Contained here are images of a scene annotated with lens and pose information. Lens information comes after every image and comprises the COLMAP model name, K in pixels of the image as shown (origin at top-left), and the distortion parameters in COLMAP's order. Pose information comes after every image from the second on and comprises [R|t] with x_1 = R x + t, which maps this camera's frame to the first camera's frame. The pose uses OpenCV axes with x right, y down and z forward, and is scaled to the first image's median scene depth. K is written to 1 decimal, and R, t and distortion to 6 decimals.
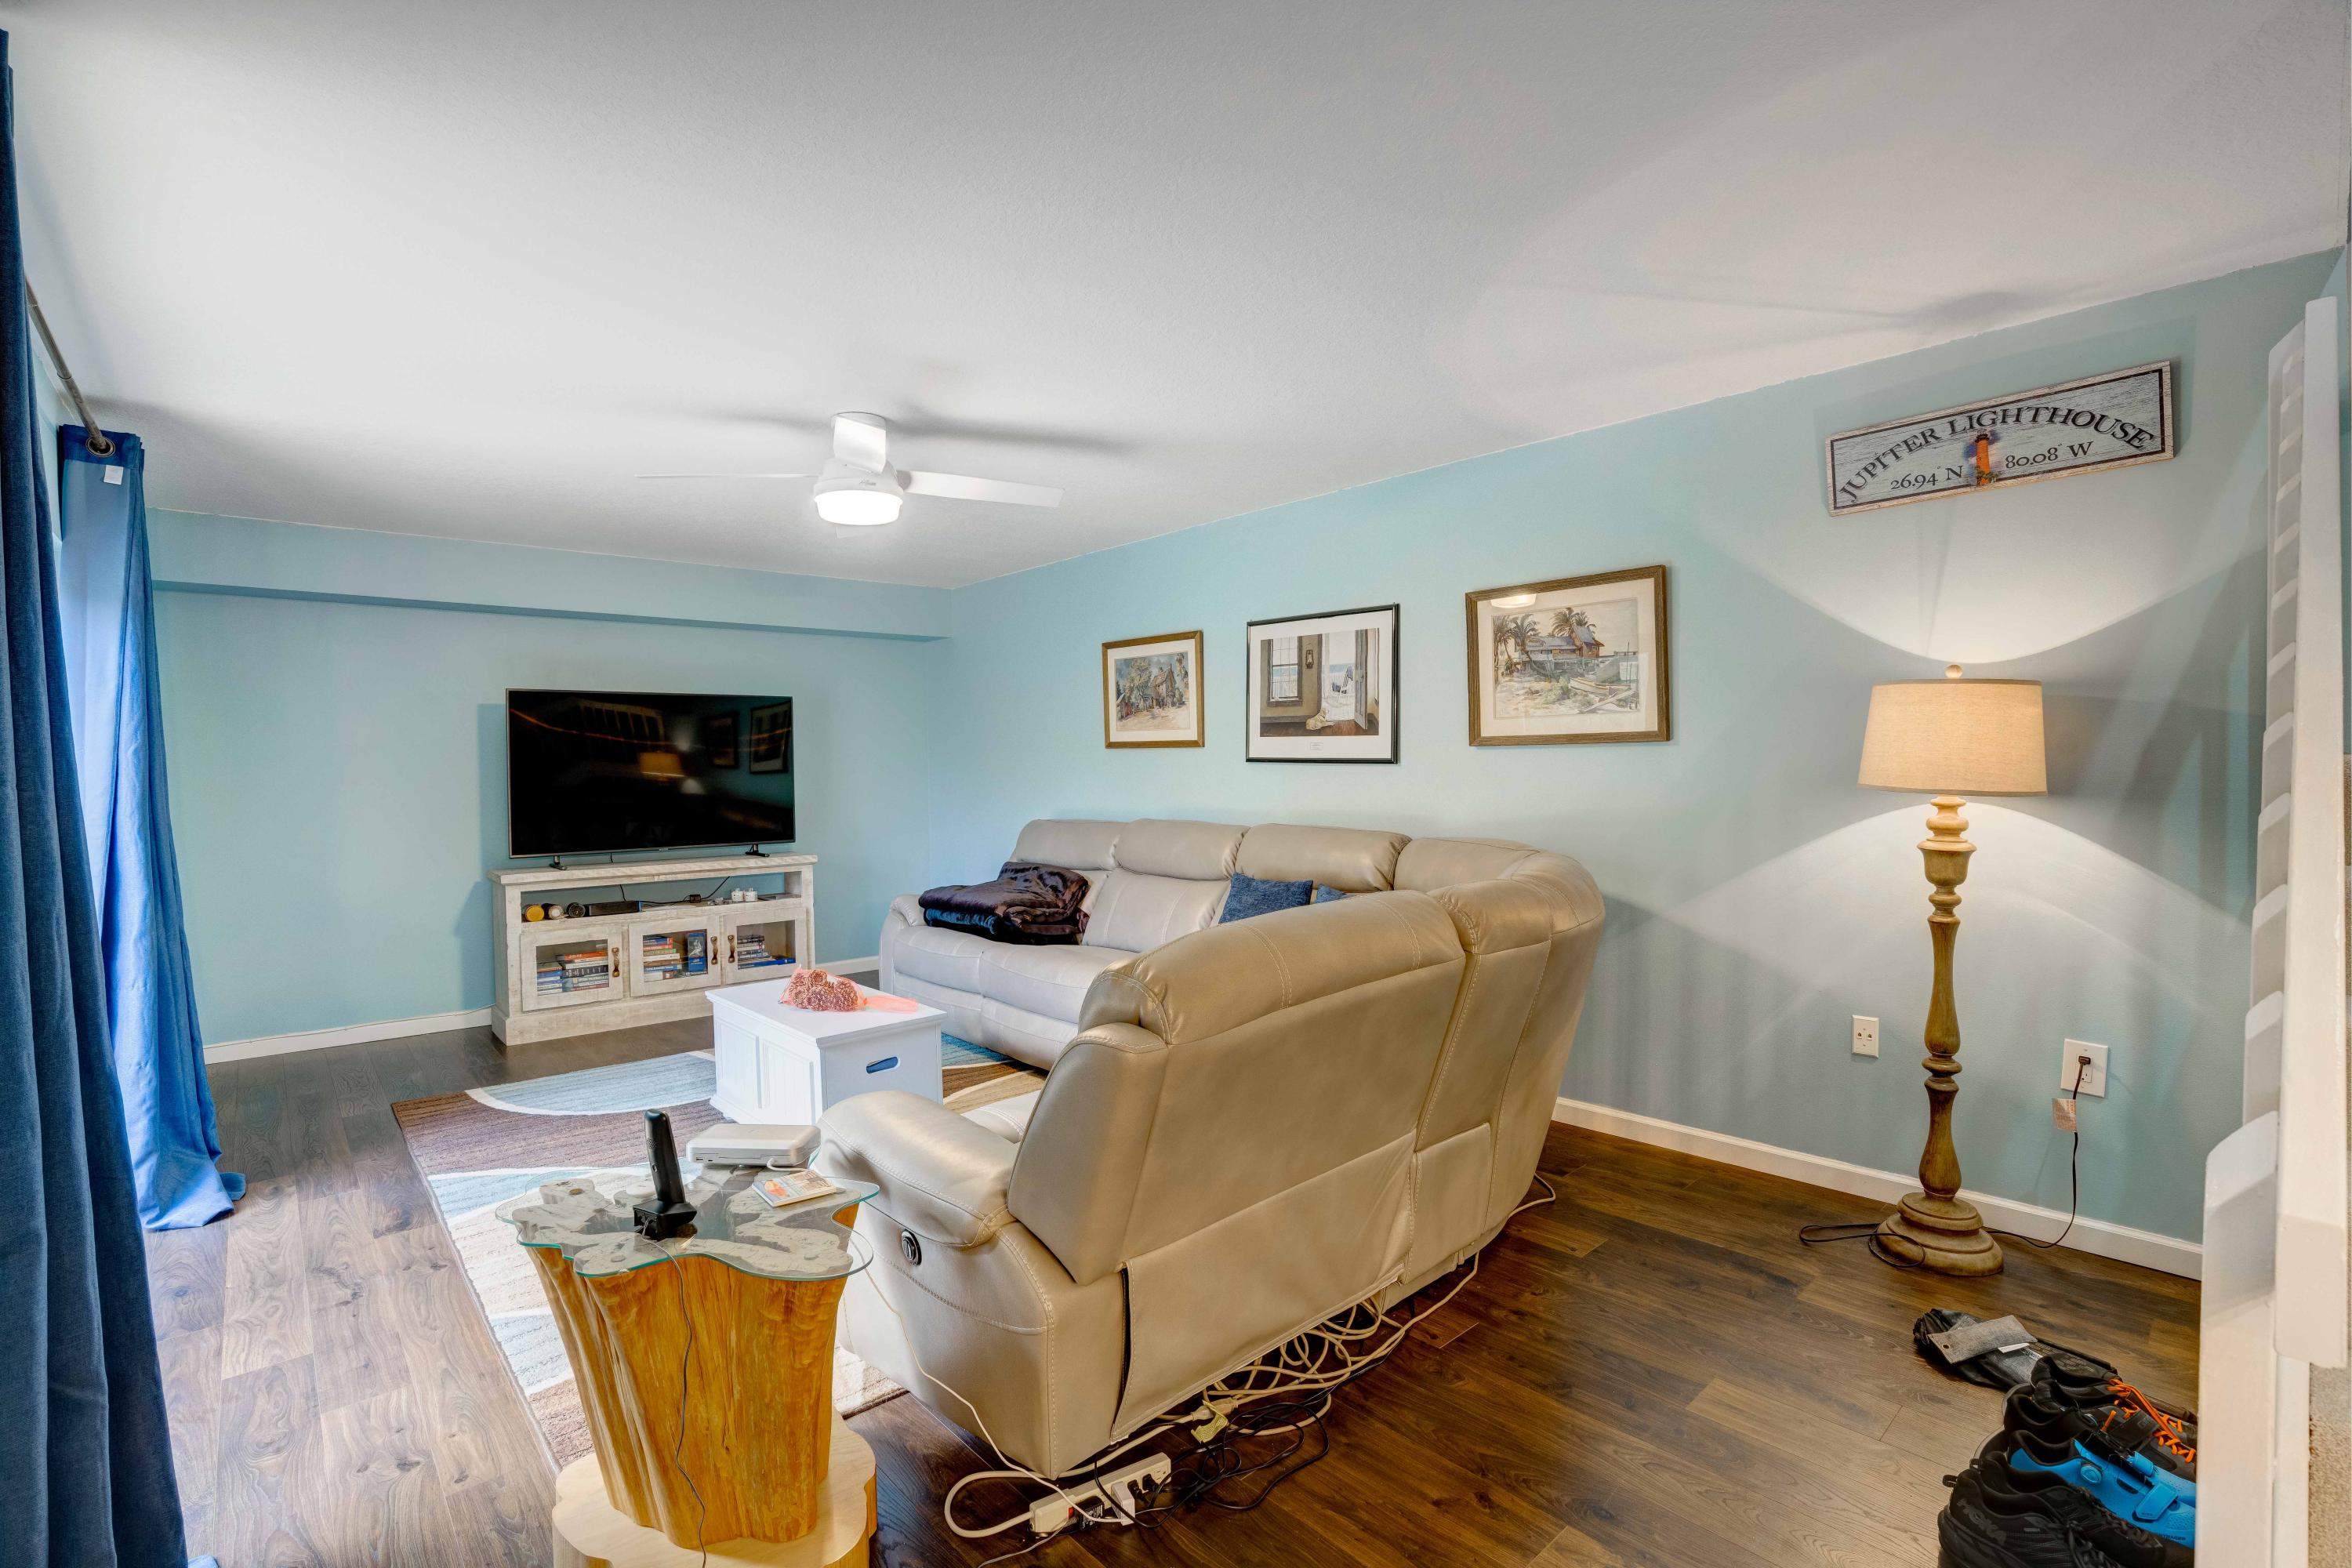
lens RADIAL K [[1077.6, 0, 1176.0], [0, 1077.6, 784.0], [0, 0, 1]] dist [-0.072973, 0.028809]
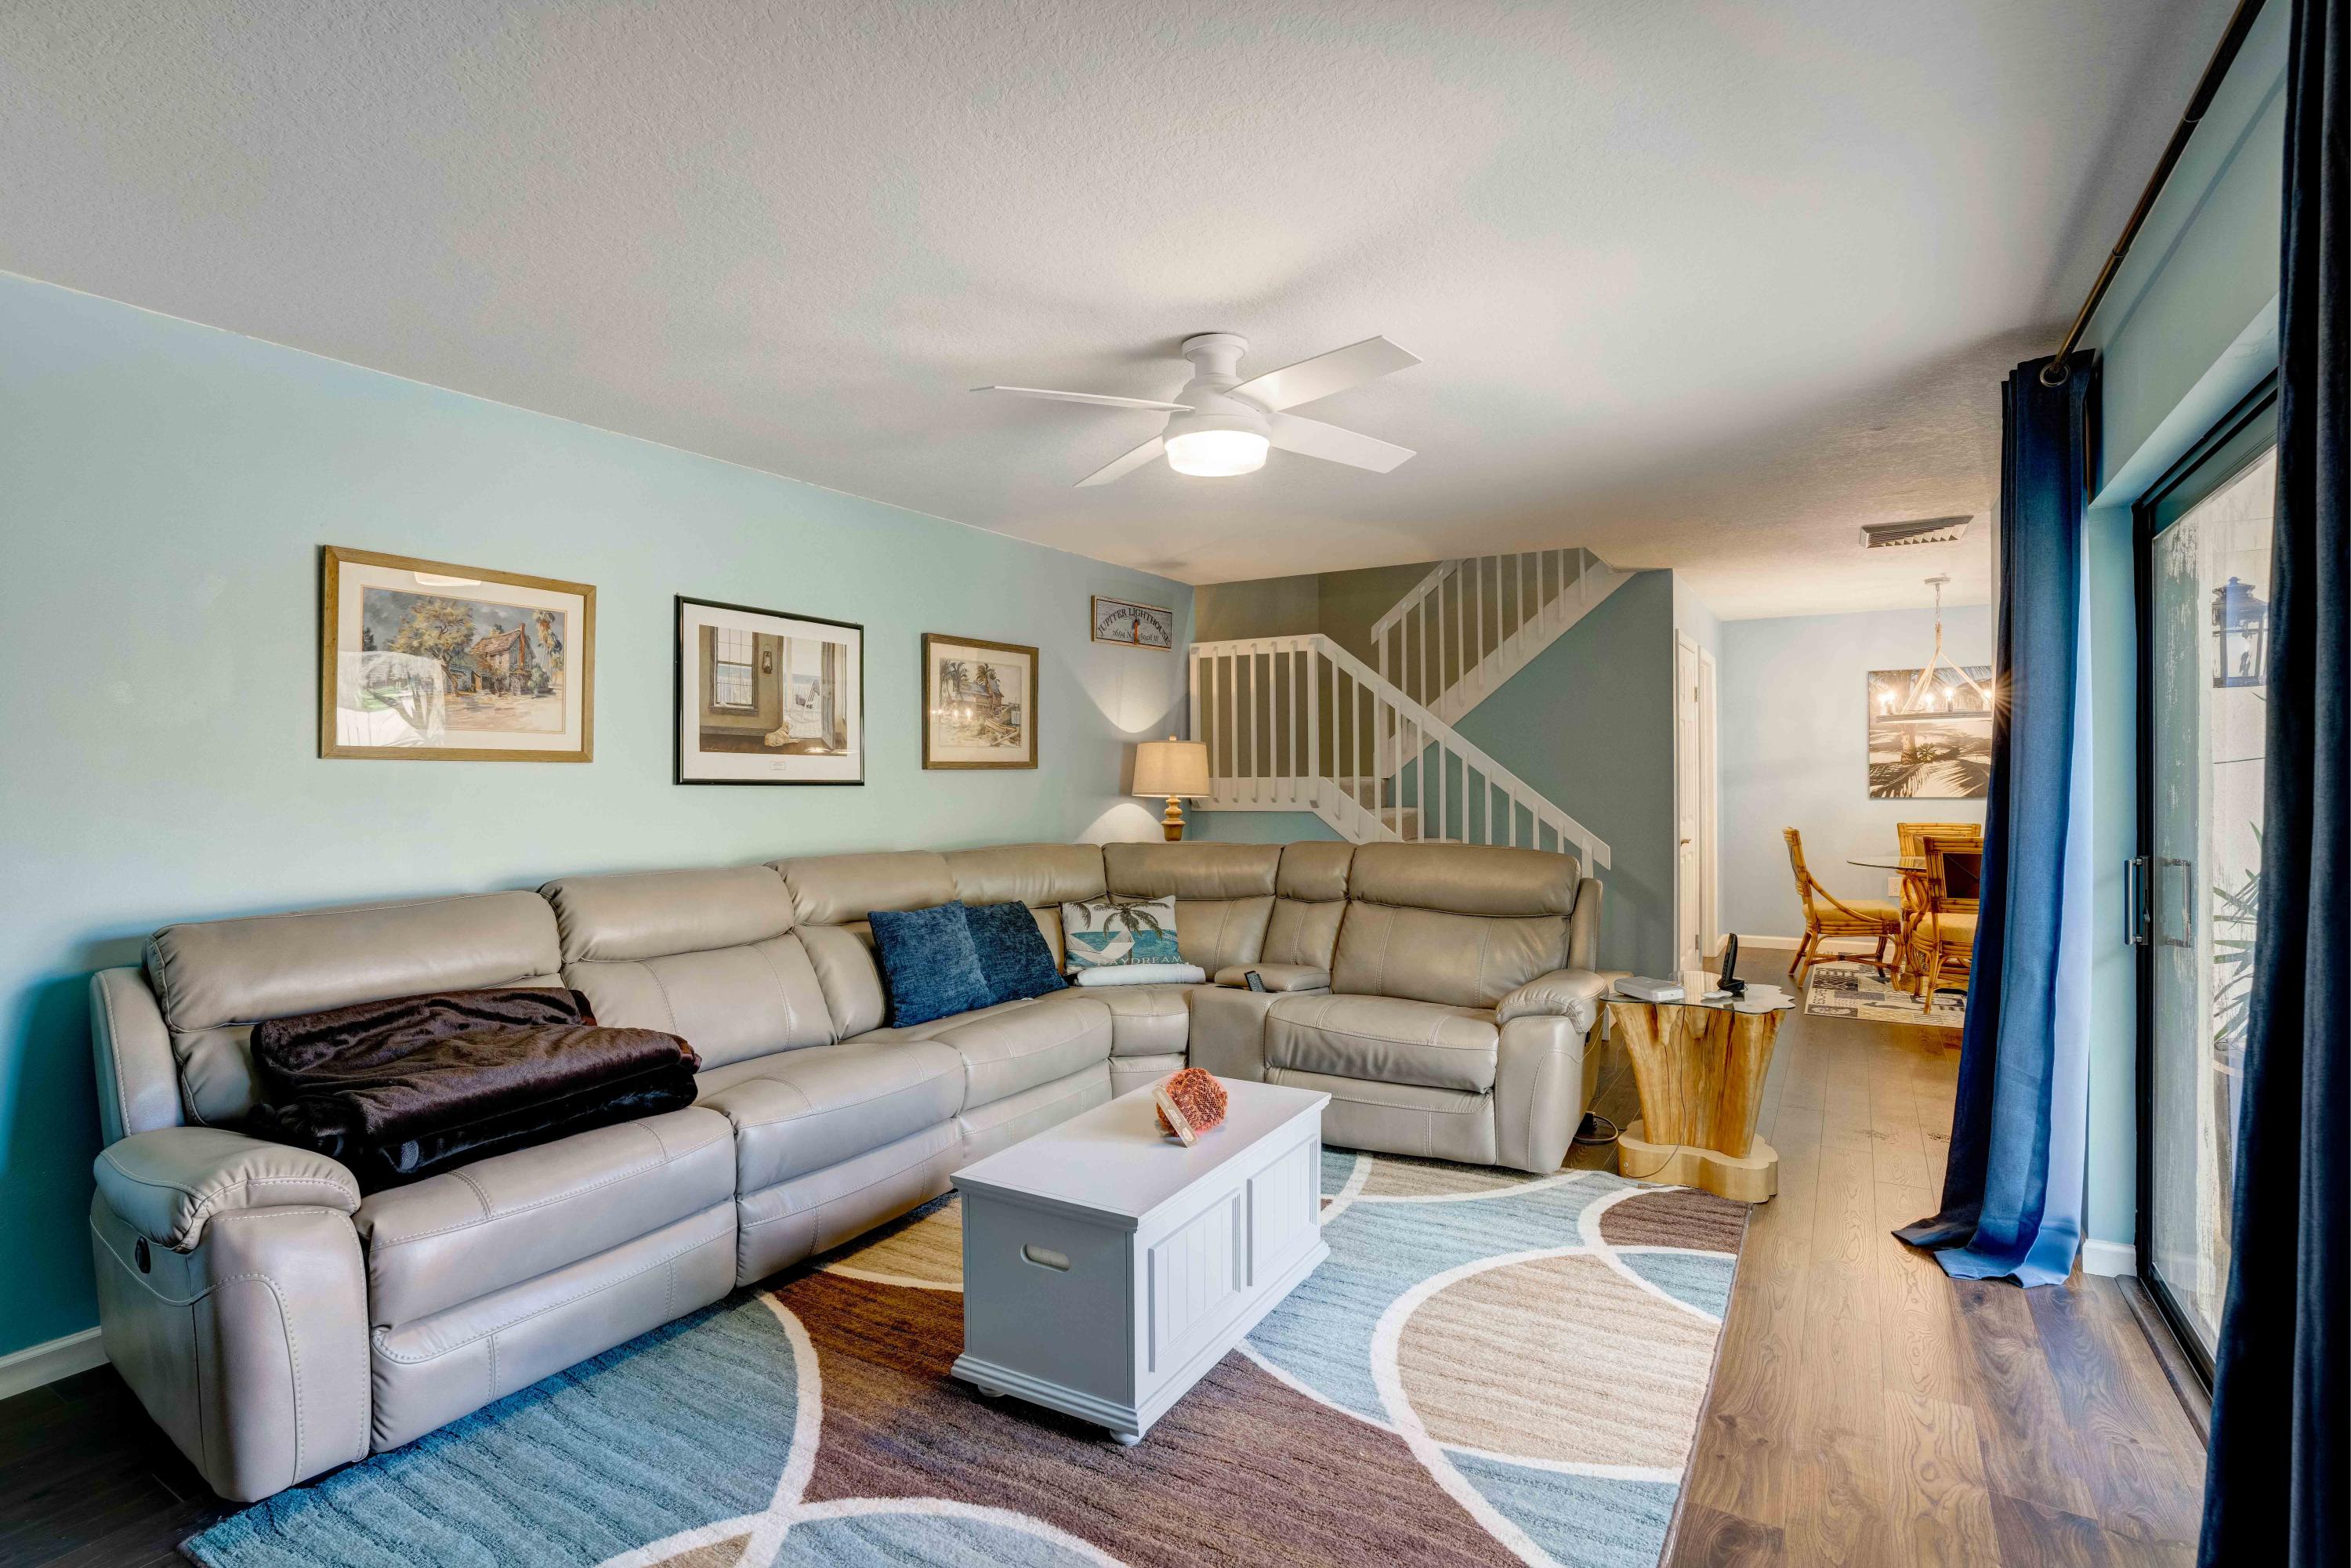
lens RADIAL K [[1142.3, 0, 1175.5], [0, 1142.3, 784.0], [0, 0, 1]] dist [-0.071613, 0.037475]
pose [[-0.294403, 0.009135, 0.955638, -0.769501], [0.034438, 0.999406, 0.001056, -0.010074], [-0.955061, 0.033221, -0.294543, 0.902243]]
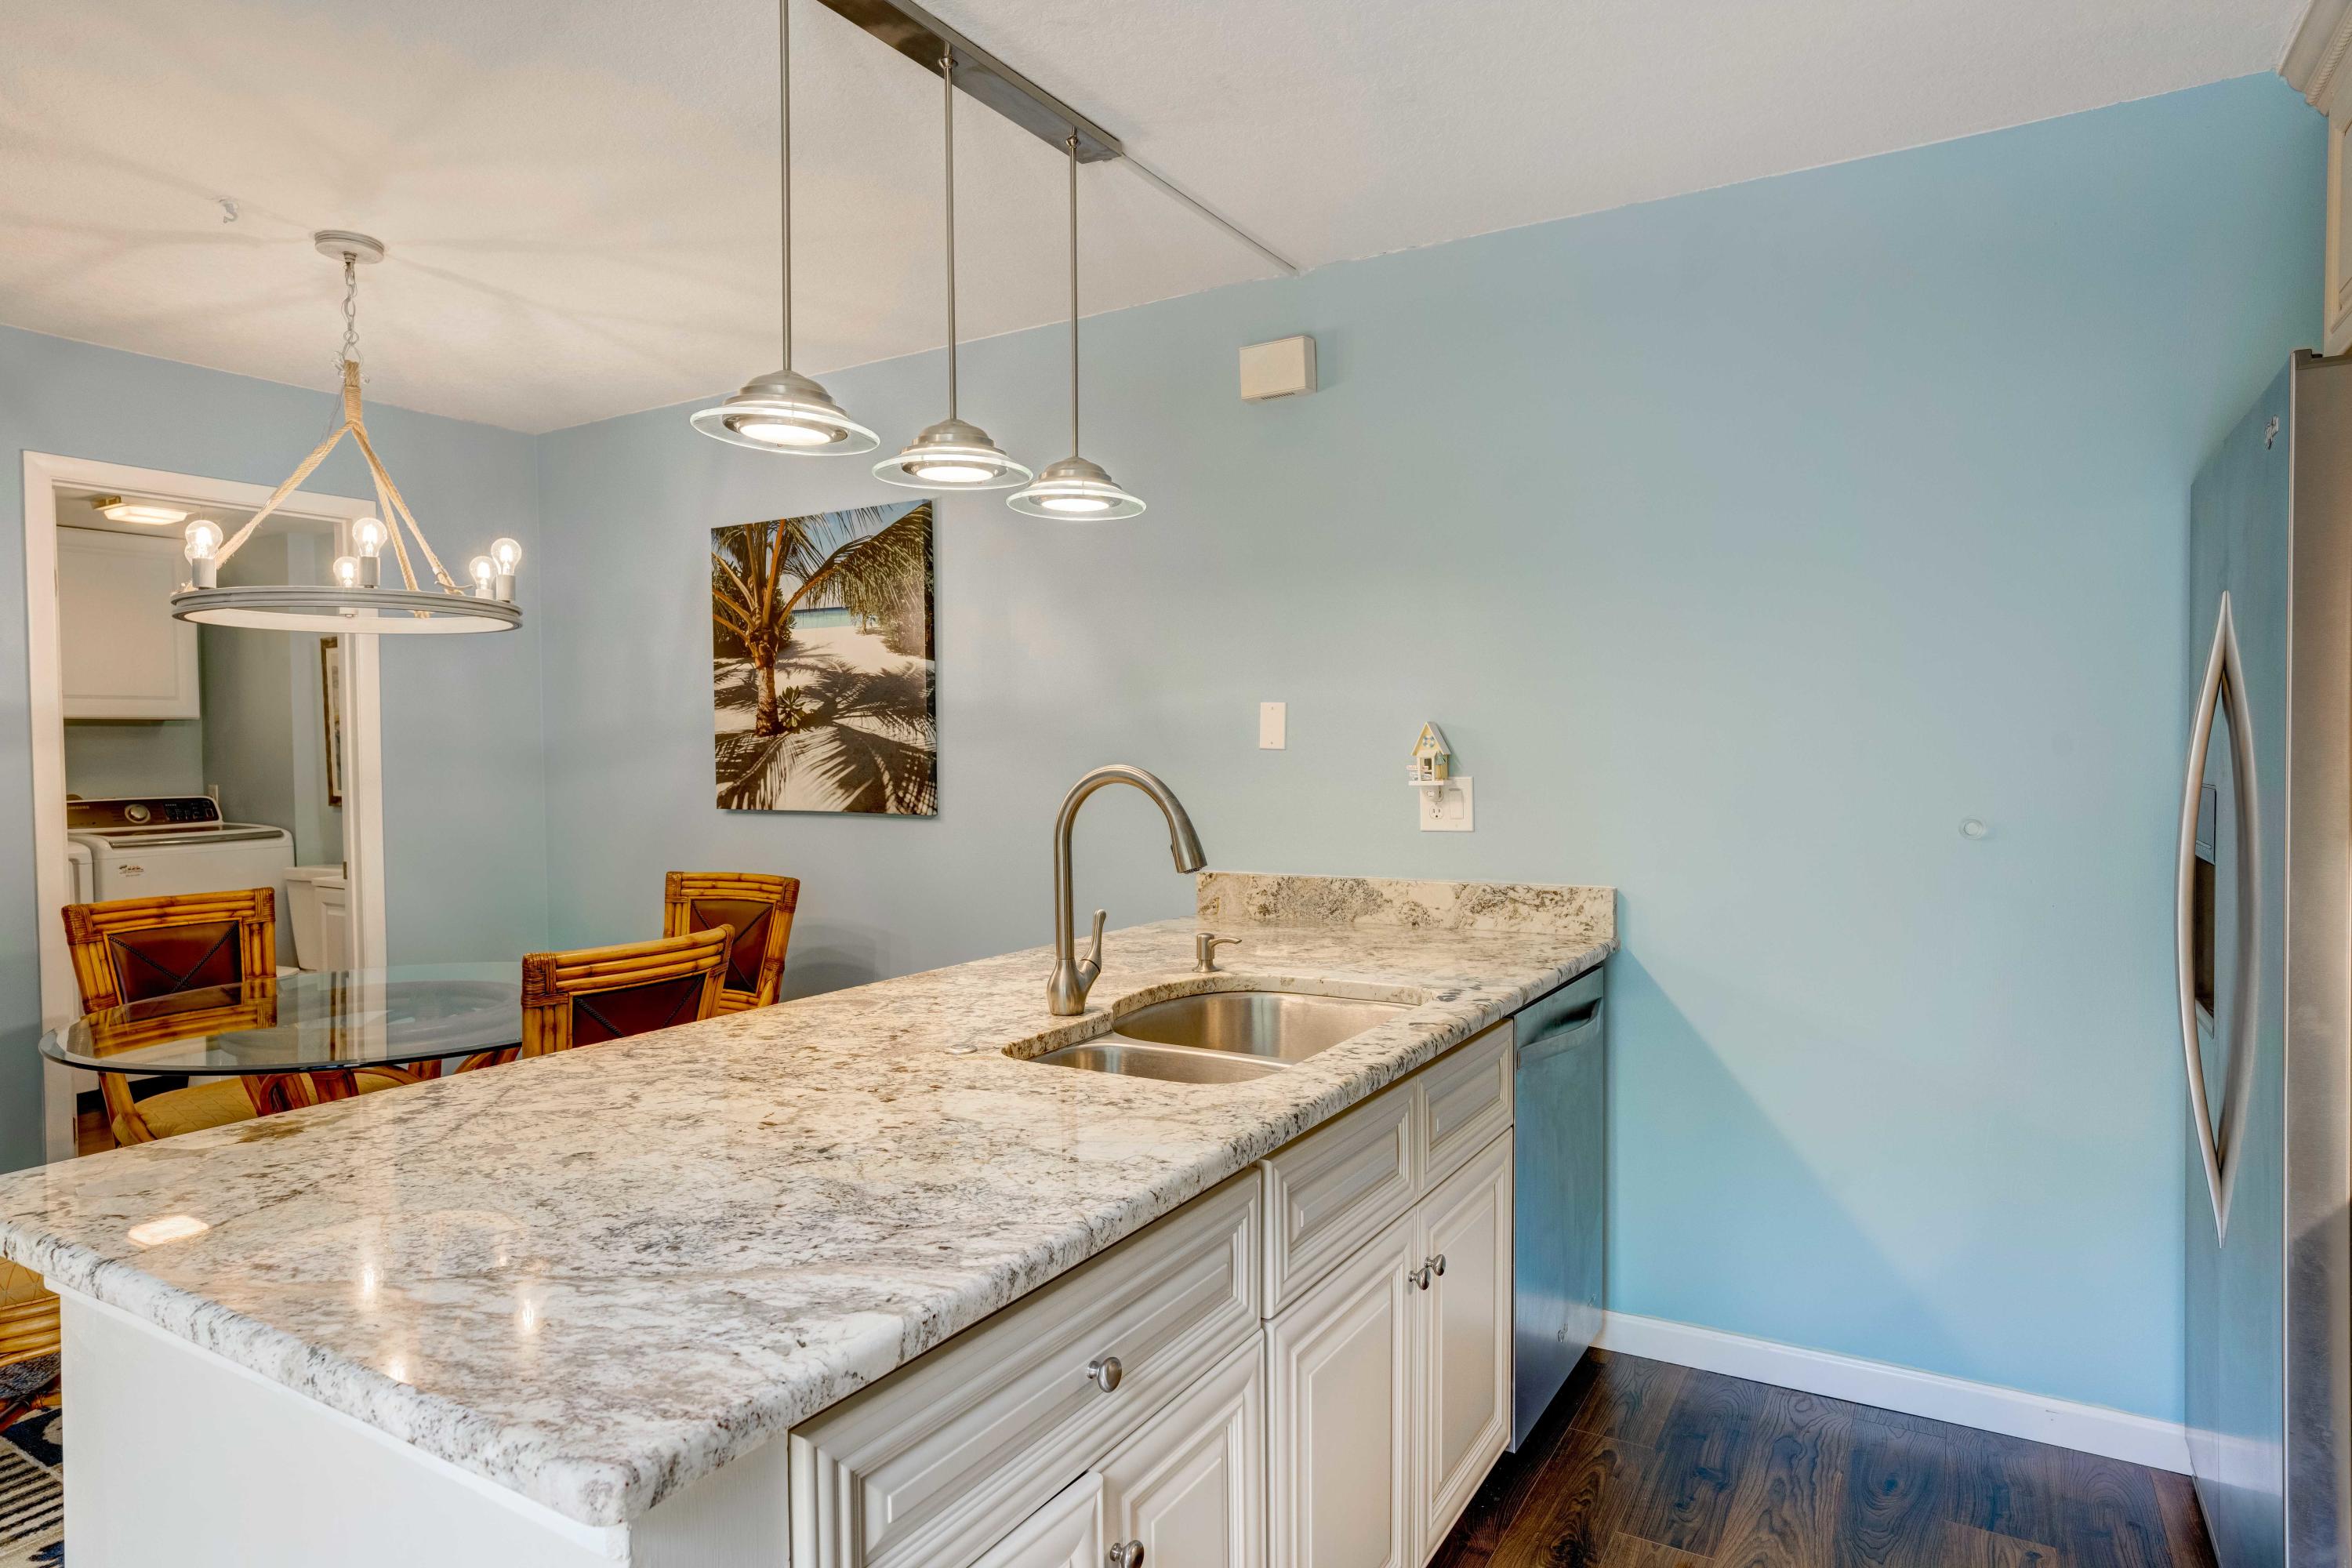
lens RADIAL K [[1334.2, 0, 1176.0], [0, 1334.2, 784.0], [0, 0, 1]] dist [-0.052593, 0.037789]
pose [[-0.298909, -0.015967, 0.954148, -0.436860], [0.034937, 0.999007, 0.027662, 0.015772], [-0.953642, 0.041604, -0.298054, -0.552437]]
